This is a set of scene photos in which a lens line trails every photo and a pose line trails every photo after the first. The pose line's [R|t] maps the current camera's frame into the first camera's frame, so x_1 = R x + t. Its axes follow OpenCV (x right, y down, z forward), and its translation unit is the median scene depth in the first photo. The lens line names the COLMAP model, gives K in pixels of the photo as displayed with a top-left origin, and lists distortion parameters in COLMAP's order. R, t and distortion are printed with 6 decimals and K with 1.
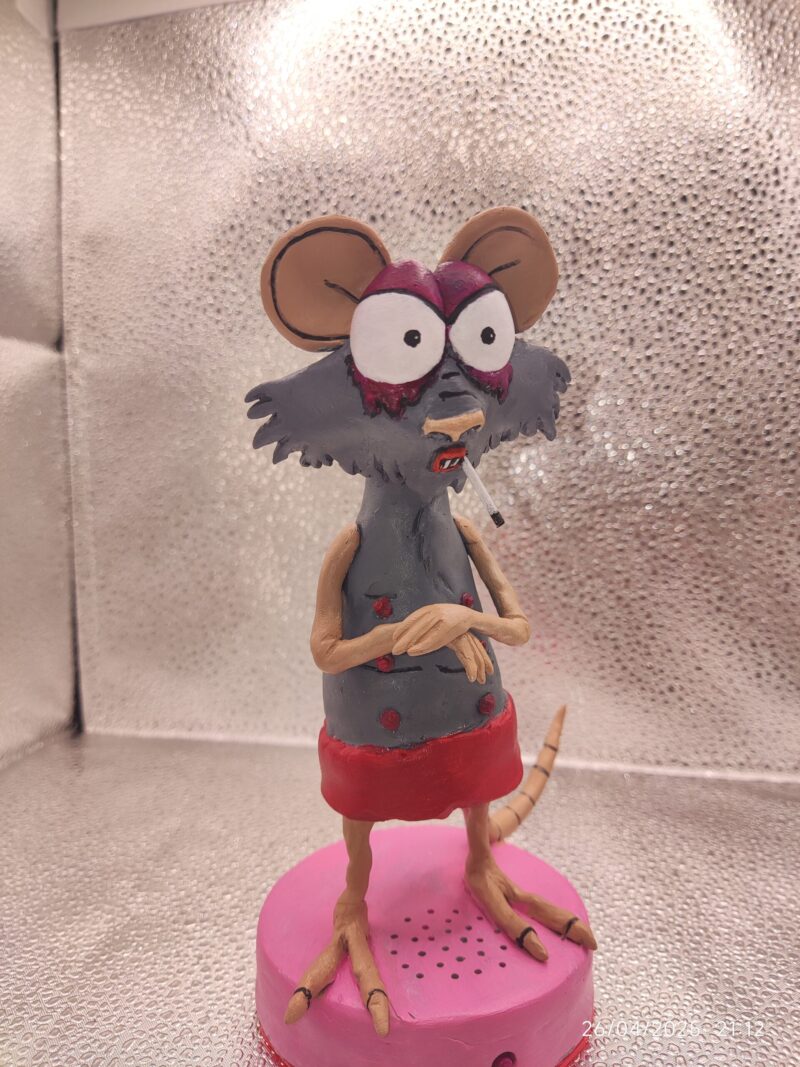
lens RADIAL K [[828.0, 0, 407.8], [0, 828.0, 541.0], [0, 0, 1]] dist [0.035994, -0.111399]
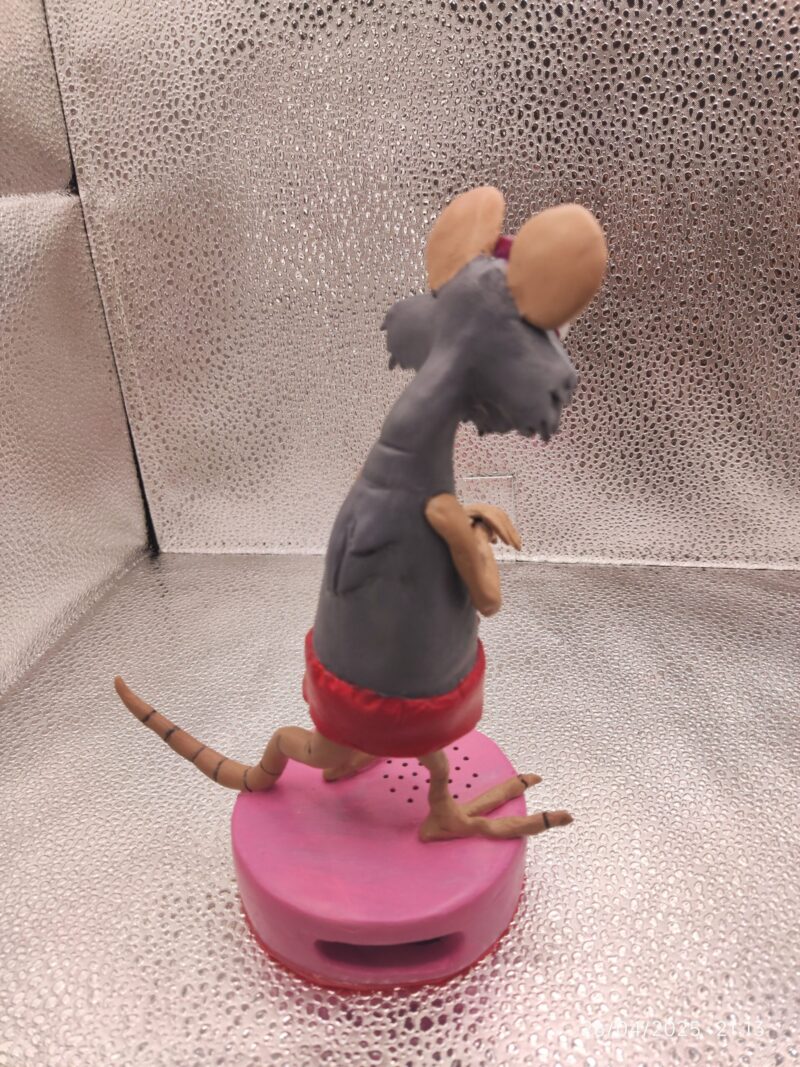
lens RADIAL K [[814.5, 0, 404.7], [0, 814.5, 553.1], [0, 0, 1]] dist [-0.022006, -0.026204]
pose [[0.998132, -0.058920, -0.016145, -0.052340], [0.060858, 0.935875, 0.347036, -0.160742], [-0.005338, -0.347371, 0.937713, -0.035261]]
